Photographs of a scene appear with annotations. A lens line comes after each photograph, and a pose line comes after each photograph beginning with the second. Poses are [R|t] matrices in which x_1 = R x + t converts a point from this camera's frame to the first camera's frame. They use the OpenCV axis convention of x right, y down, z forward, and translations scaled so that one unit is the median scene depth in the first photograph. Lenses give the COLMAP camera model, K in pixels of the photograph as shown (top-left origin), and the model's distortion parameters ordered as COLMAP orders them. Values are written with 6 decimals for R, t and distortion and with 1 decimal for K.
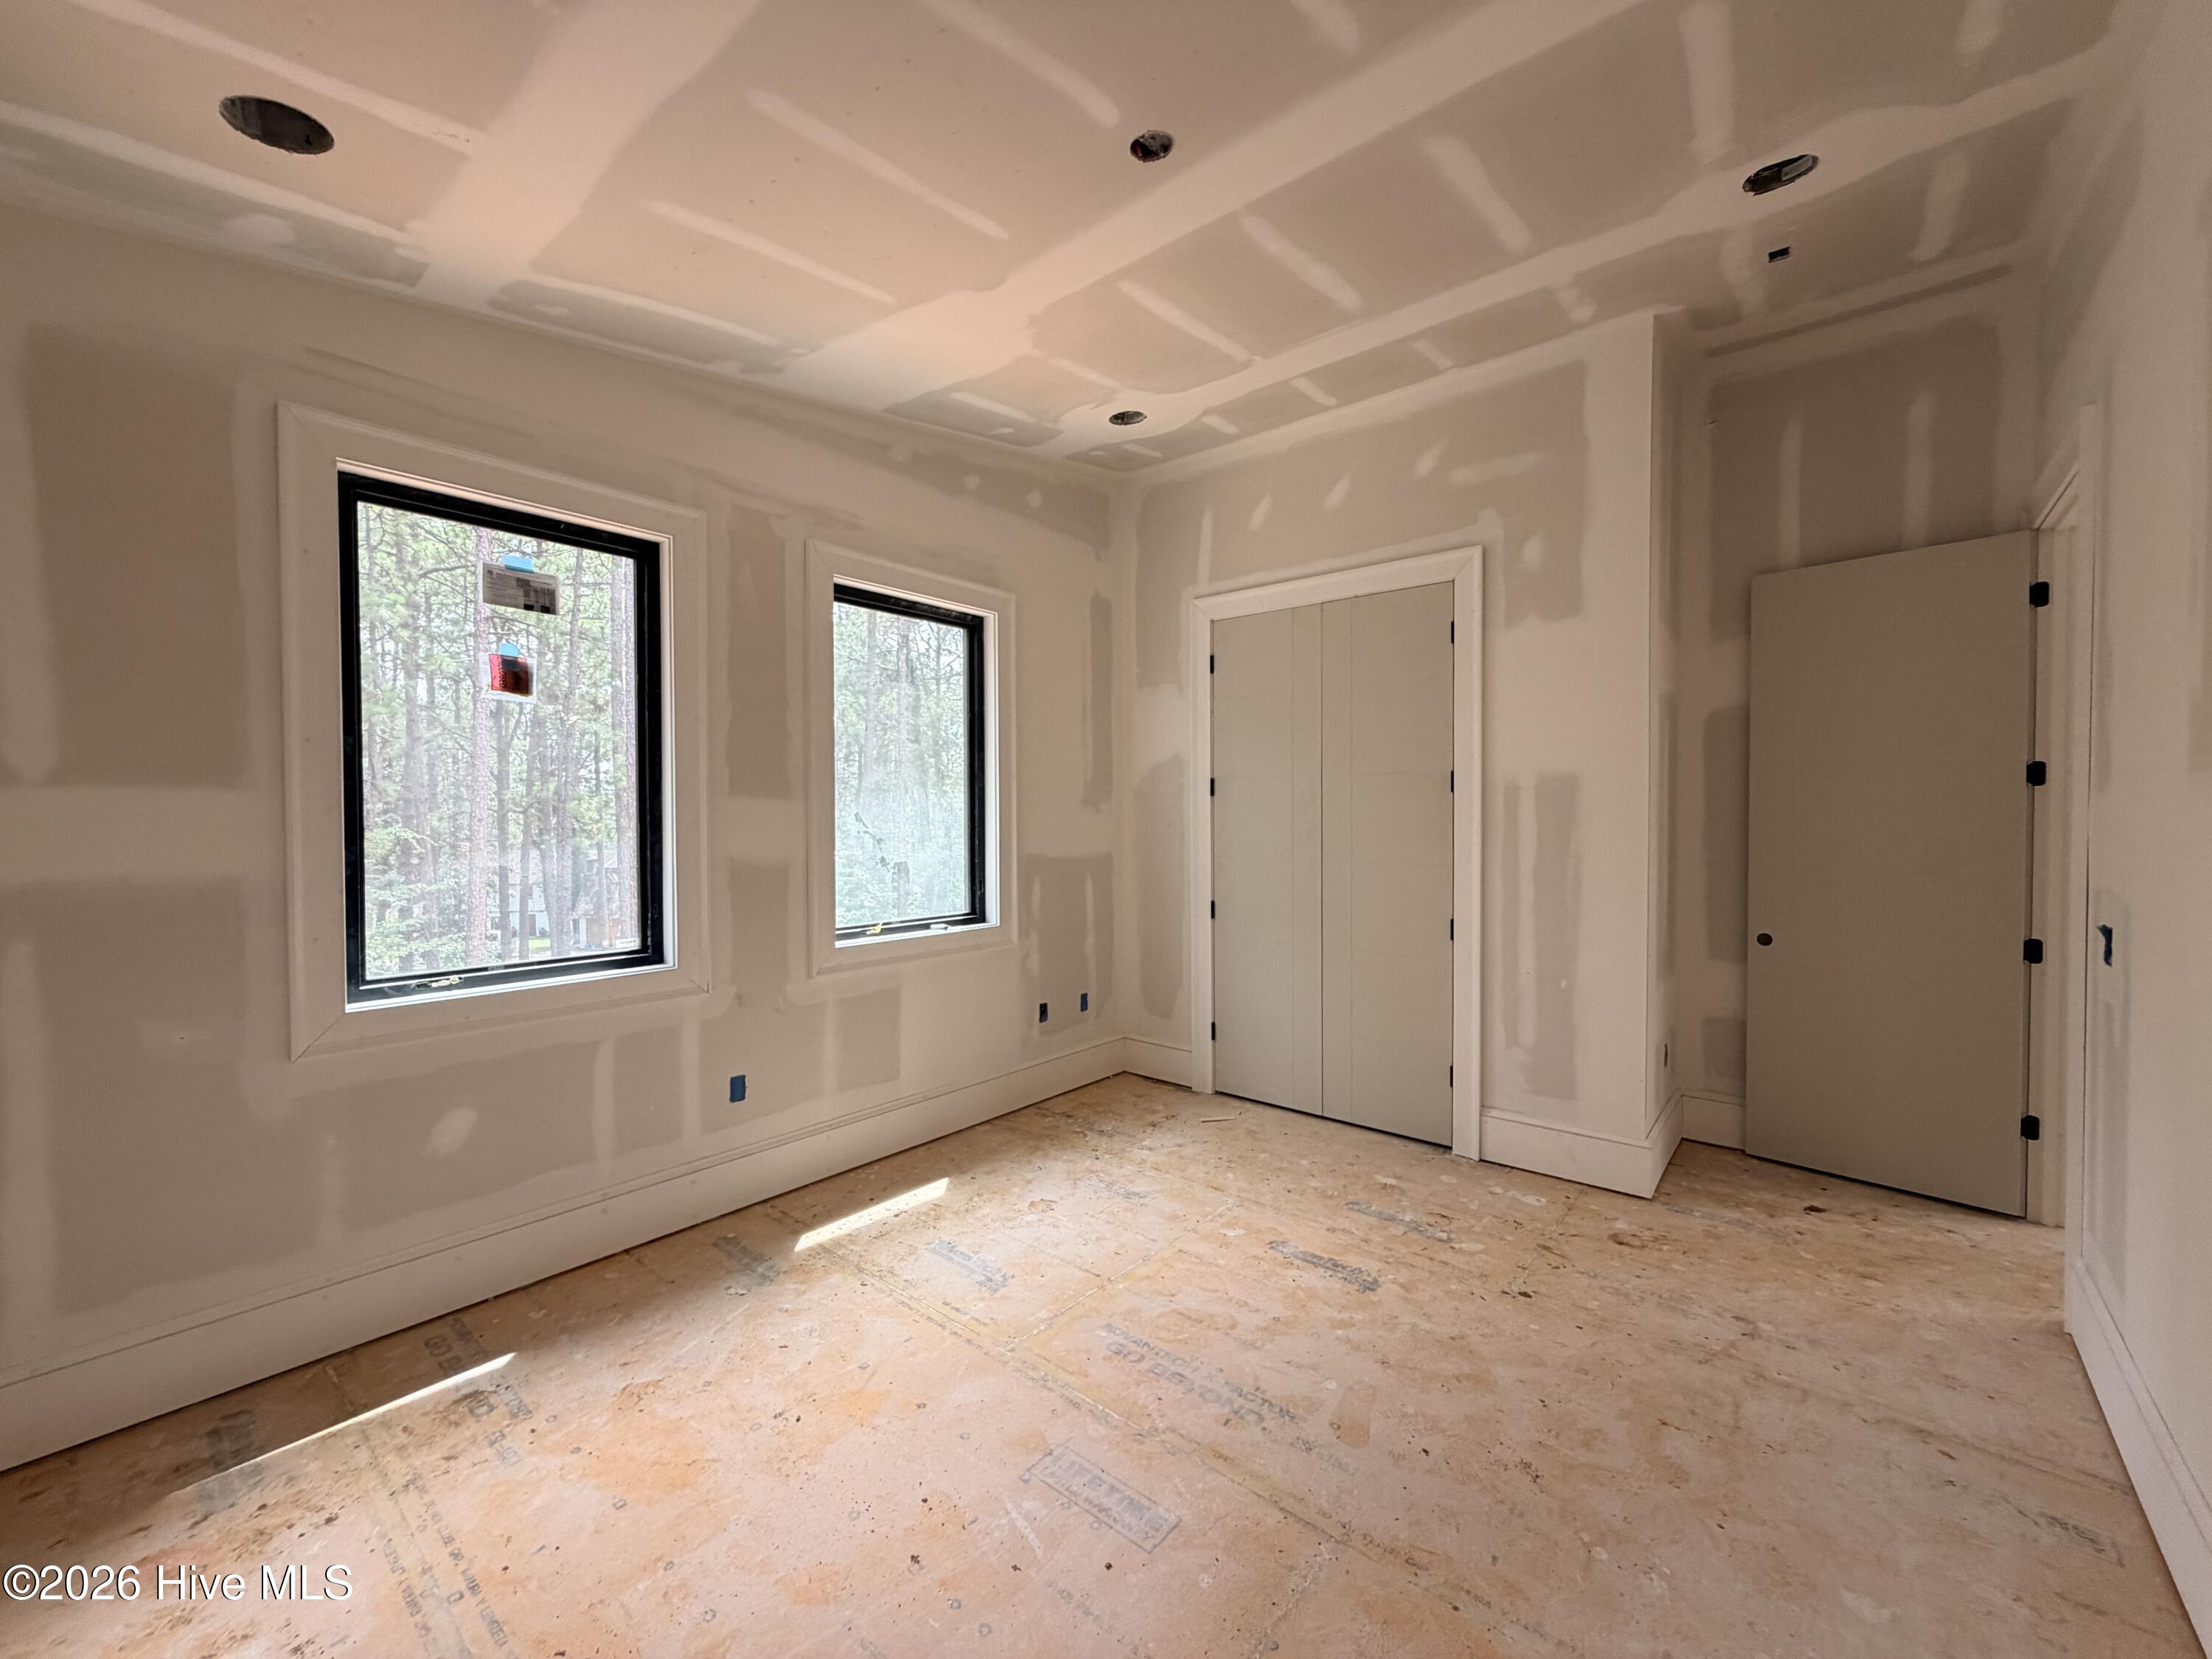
lens RADIAL K [[881.2, 0, 1100.7], [0, 881.2, 831.5], [0, 0, 1]] dist [0.001114, -0.000061]
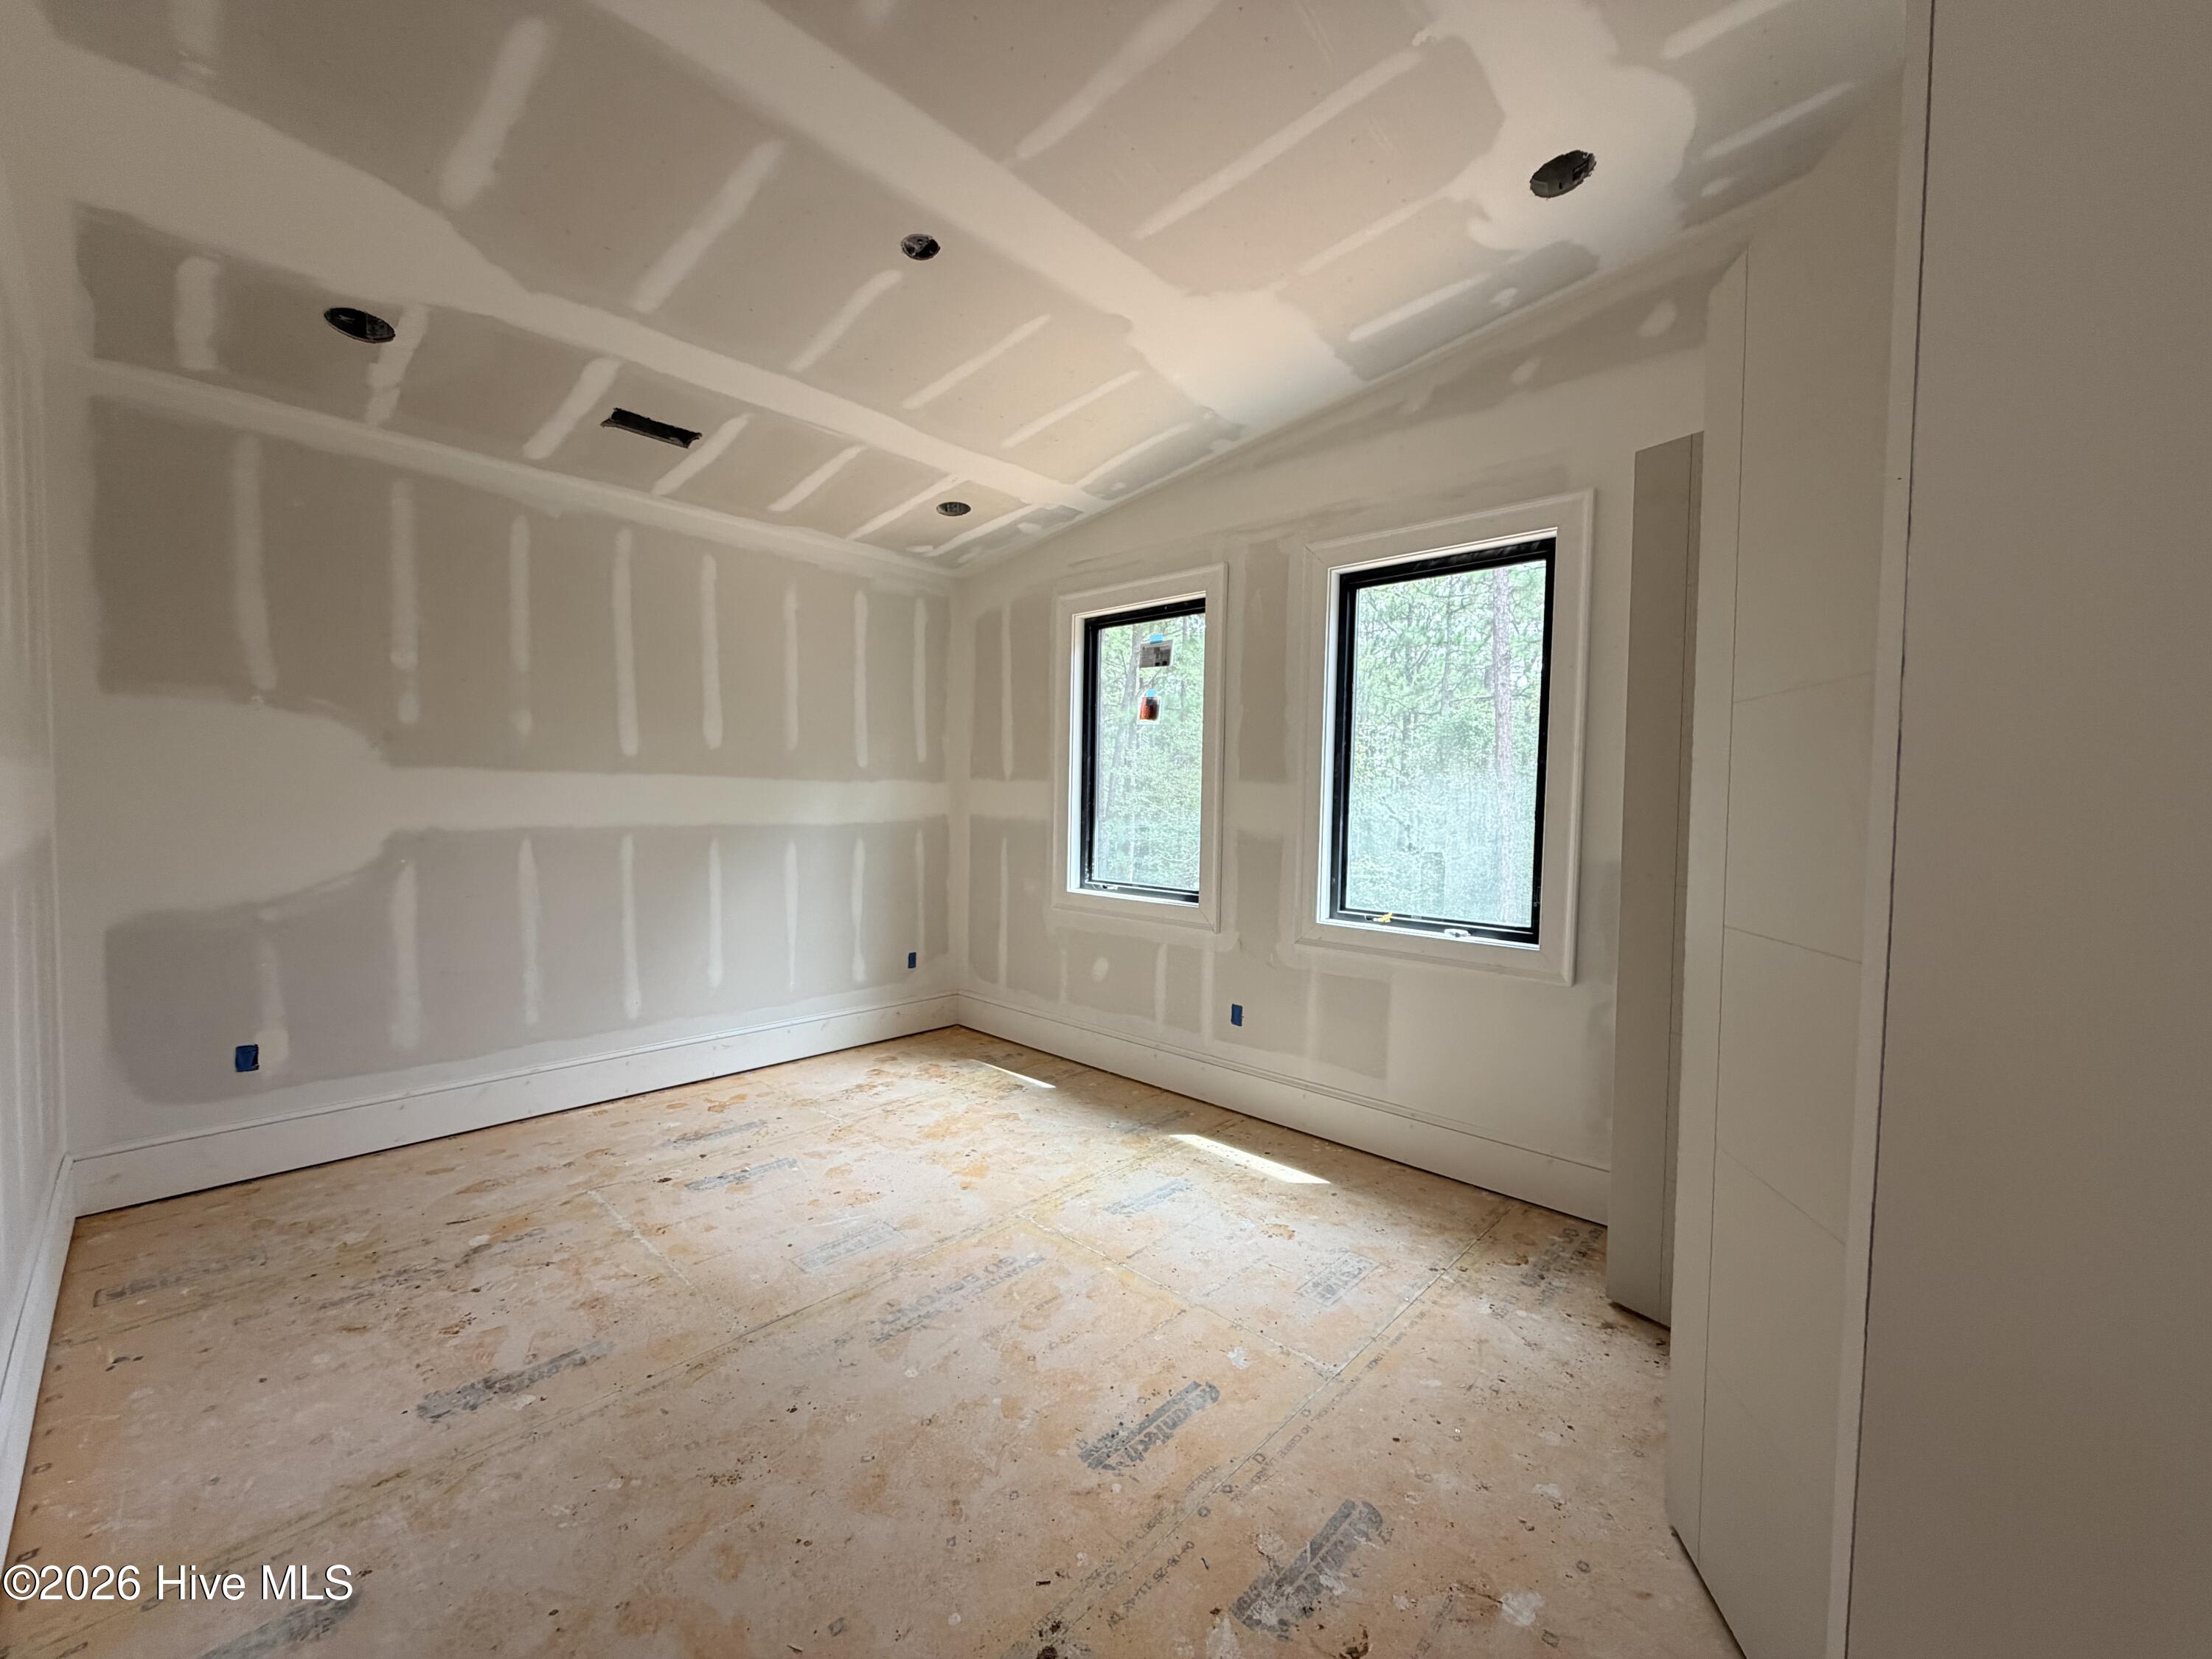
lens RADIAL K [[881.2, 0, 1100.7], [0, 881.2, 831.5], [0, 0, 1]] dist [0.001114, -0.000061]
pose [[-0.051590, 0.040430, -0.997850, 0.953113], [-0.039586, 0.998312, 0.042496, -0.015697], [0.997883, 0.041693, -0.049903, 0.980082]]
